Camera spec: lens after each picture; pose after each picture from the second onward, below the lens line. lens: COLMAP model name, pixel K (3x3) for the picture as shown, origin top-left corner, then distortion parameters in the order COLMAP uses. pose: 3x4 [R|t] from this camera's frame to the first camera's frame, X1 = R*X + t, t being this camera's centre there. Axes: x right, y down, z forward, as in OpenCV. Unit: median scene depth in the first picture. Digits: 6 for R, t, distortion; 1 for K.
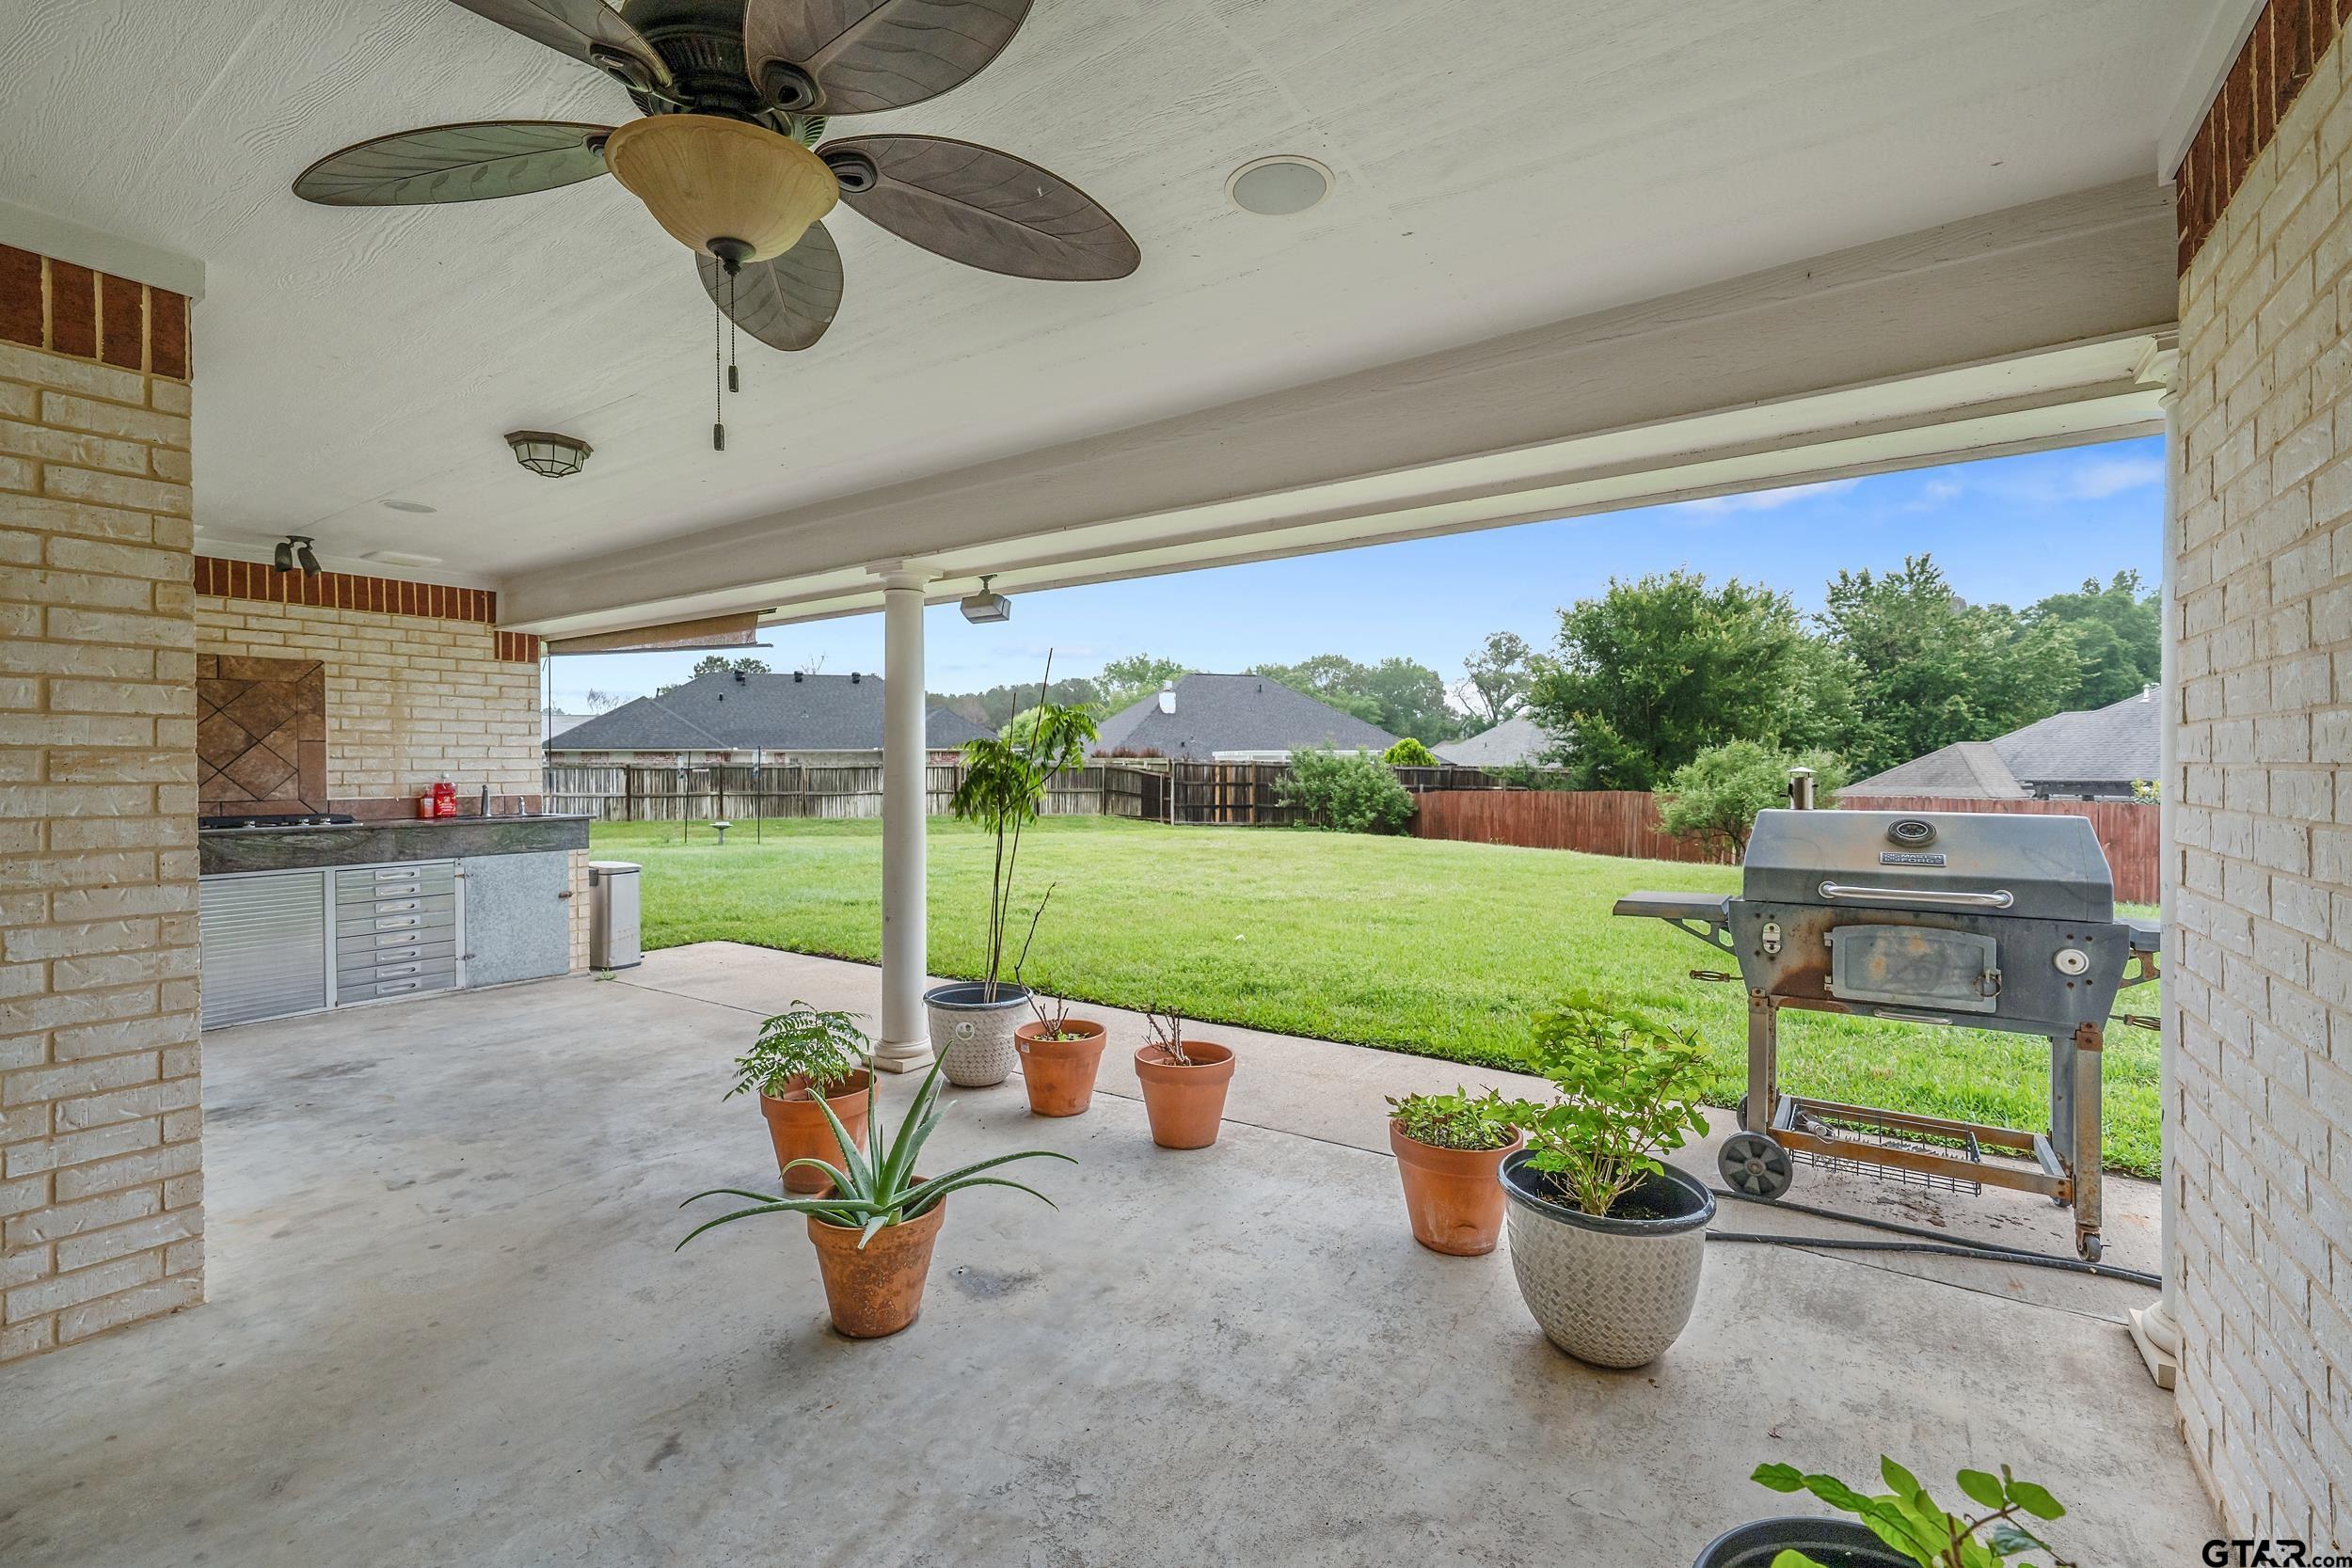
lens RADIAL K [[1021.1, 0, 1176.6], [0, 1021.1, 775.3], [0, 0, 1]] dist [0.000436, 0.000017]
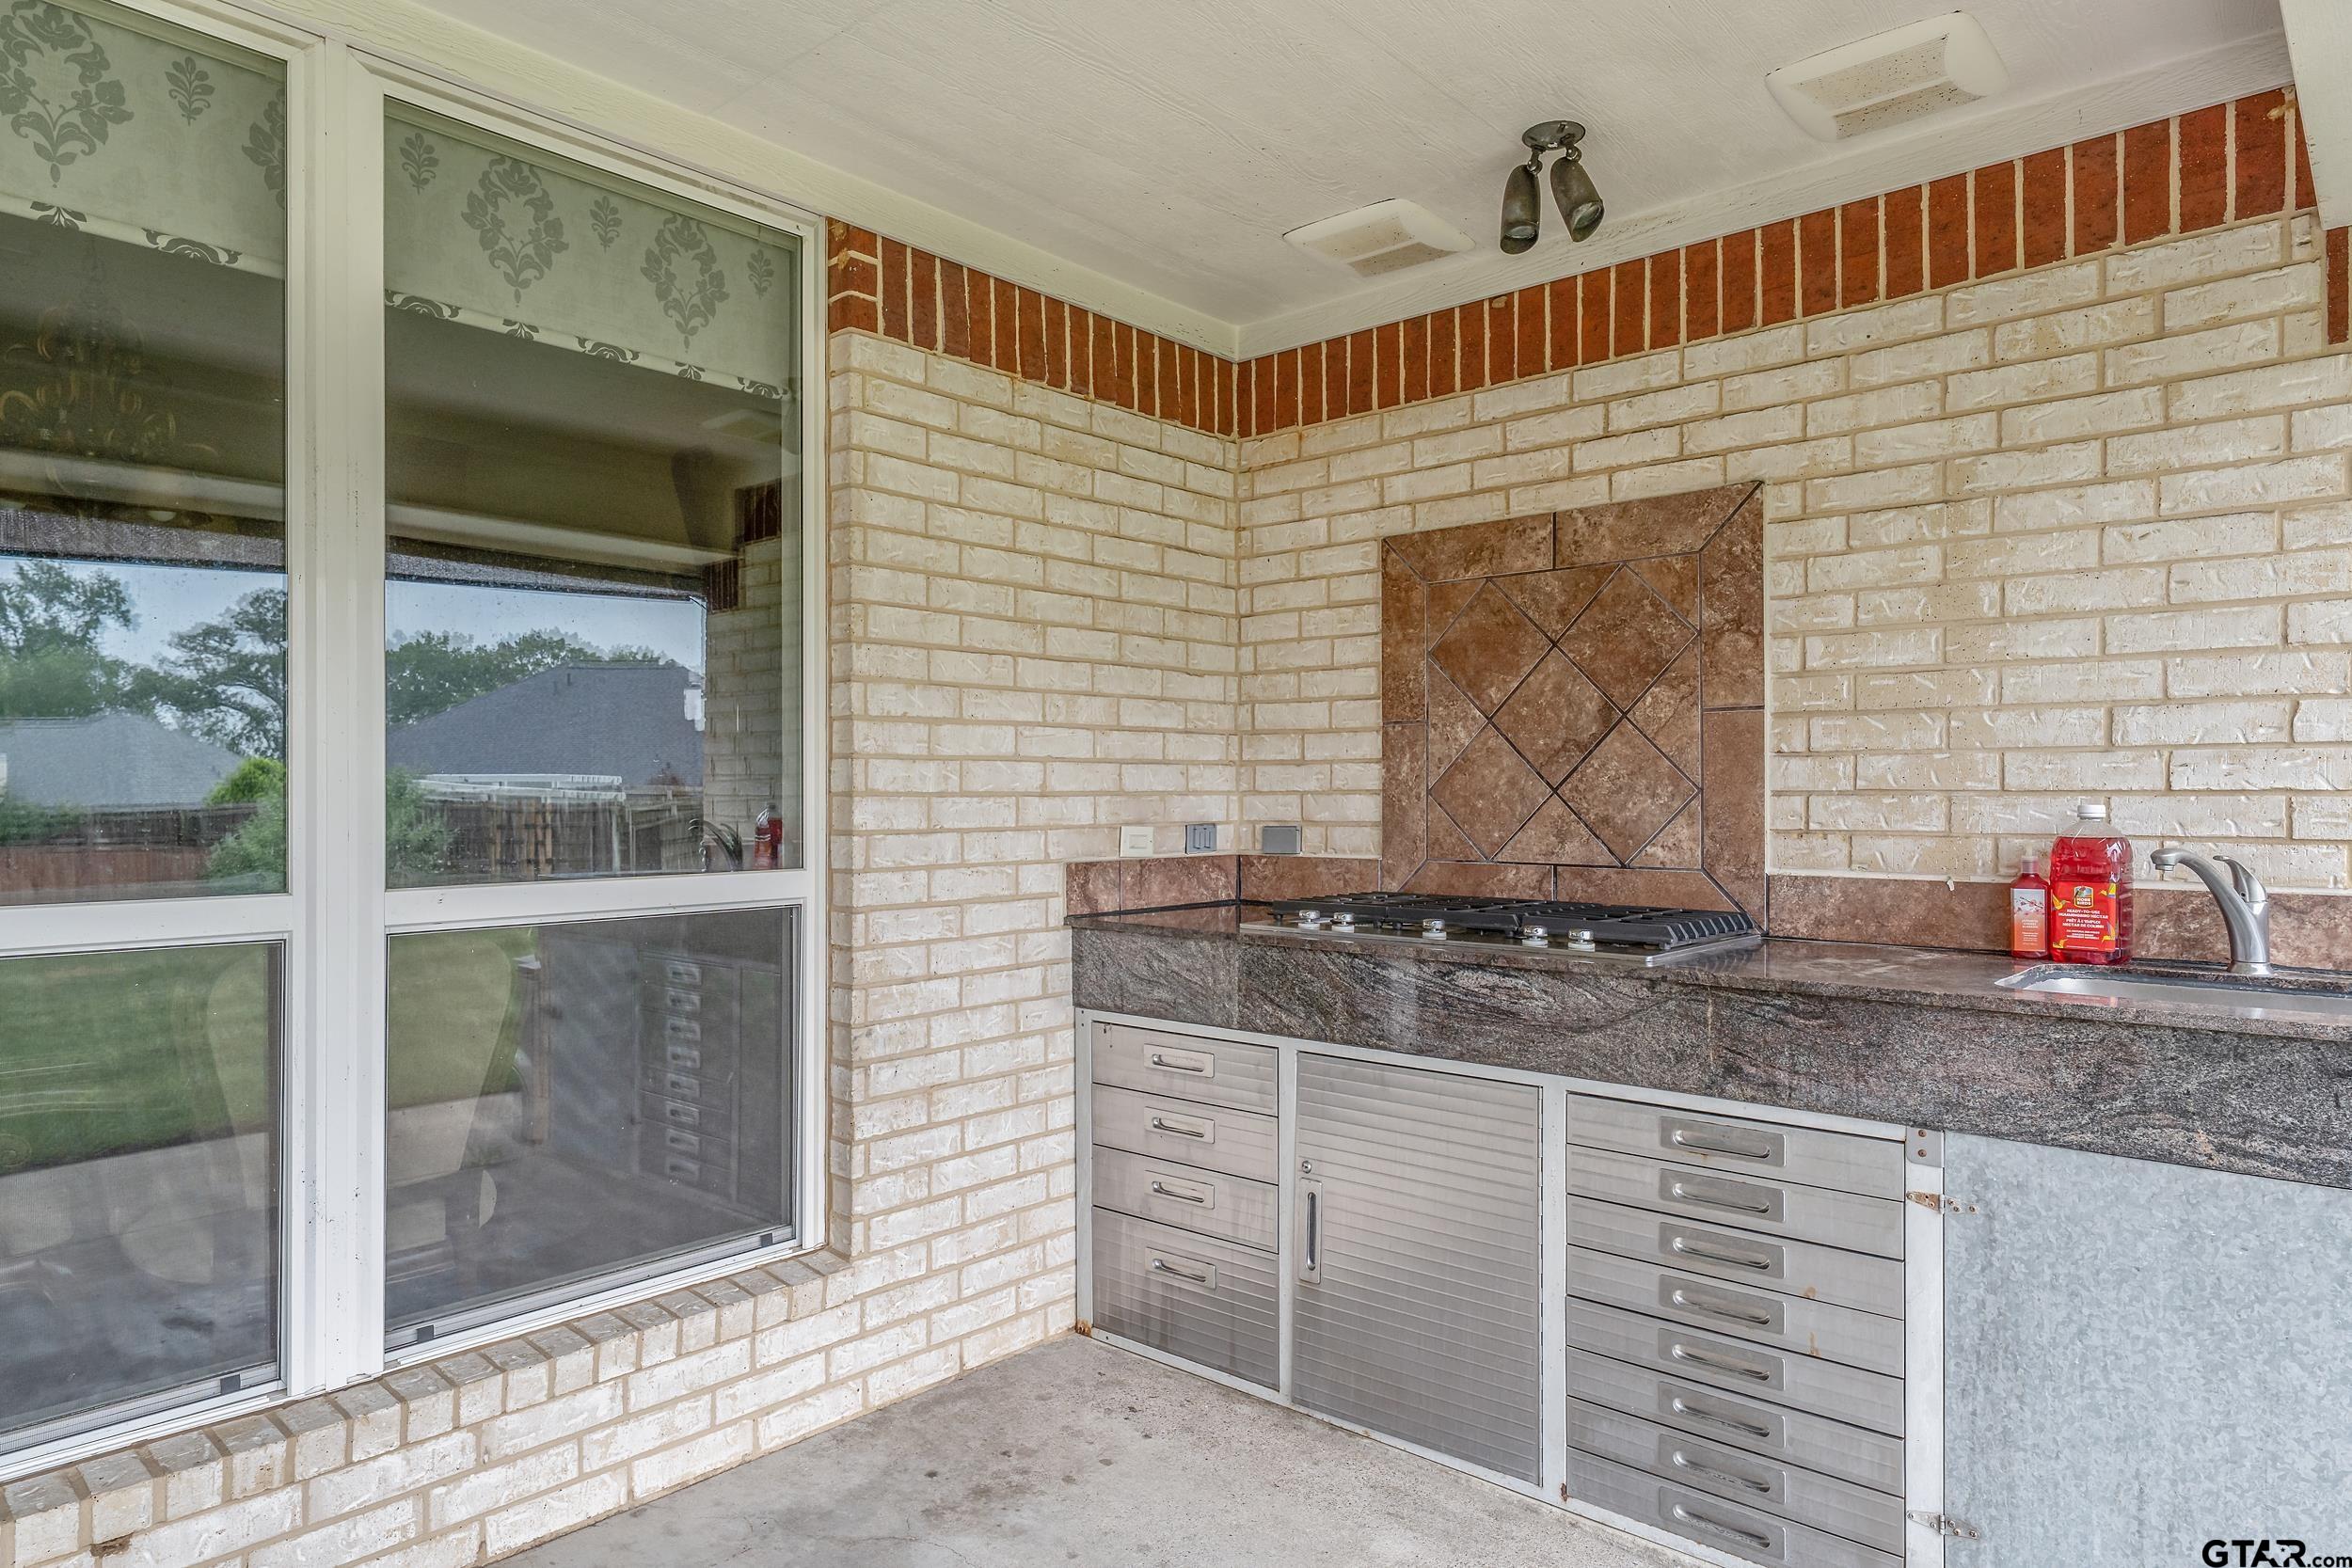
lens RADIAL K [[1405.9, 0, 1177.0], [0, 1405.9, 792.2], [0, 0, 1]] dist [0.003276, 0.000675]
pose [[-0.122439, 0.005152, -0.992463, -0.319694], [-0.006673, 0.999960, 0.006014, -0.005507], [0.992454, 0.007359, -0.122400, 0.838015]]
